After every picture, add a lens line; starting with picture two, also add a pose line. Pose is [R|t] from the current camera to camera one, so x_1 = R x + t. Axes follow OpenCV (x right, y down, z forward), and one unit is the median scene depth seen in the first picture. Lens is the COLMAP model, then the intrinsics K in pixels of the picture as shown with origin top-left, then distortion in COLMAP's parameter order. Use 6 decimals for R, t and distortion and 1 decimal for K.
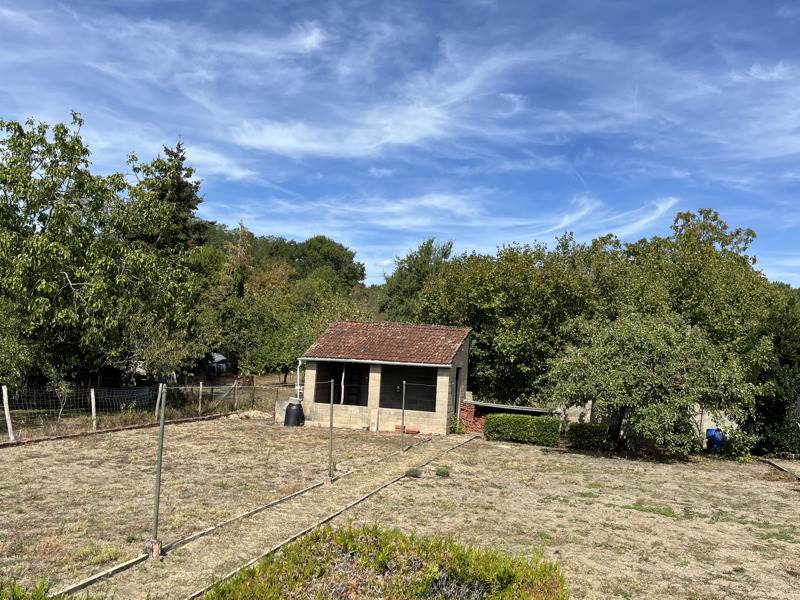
lens RADIAL K [[655.0, 0, 400.0], [0, 655.0, 300.0], [0, 0, 1]] dist [-0.000026, -0.000025]
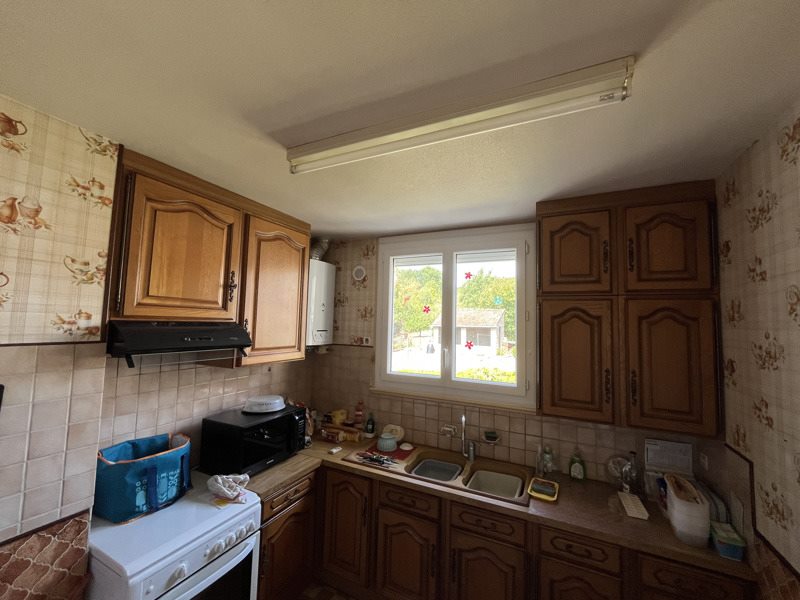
lens RADIAL K [[325.8, 0, 400.0], [0, 325.8, 300.0], [0, 0, 1]] dist [-0.000037, -0.000109]
pose [[0.978272, -0.050631, -0.201048, -0.018663], [0.054435, 0.998427, 0.013433, -0.024536], [0.200051, -0.024085, 0.979489, -0.182965]]
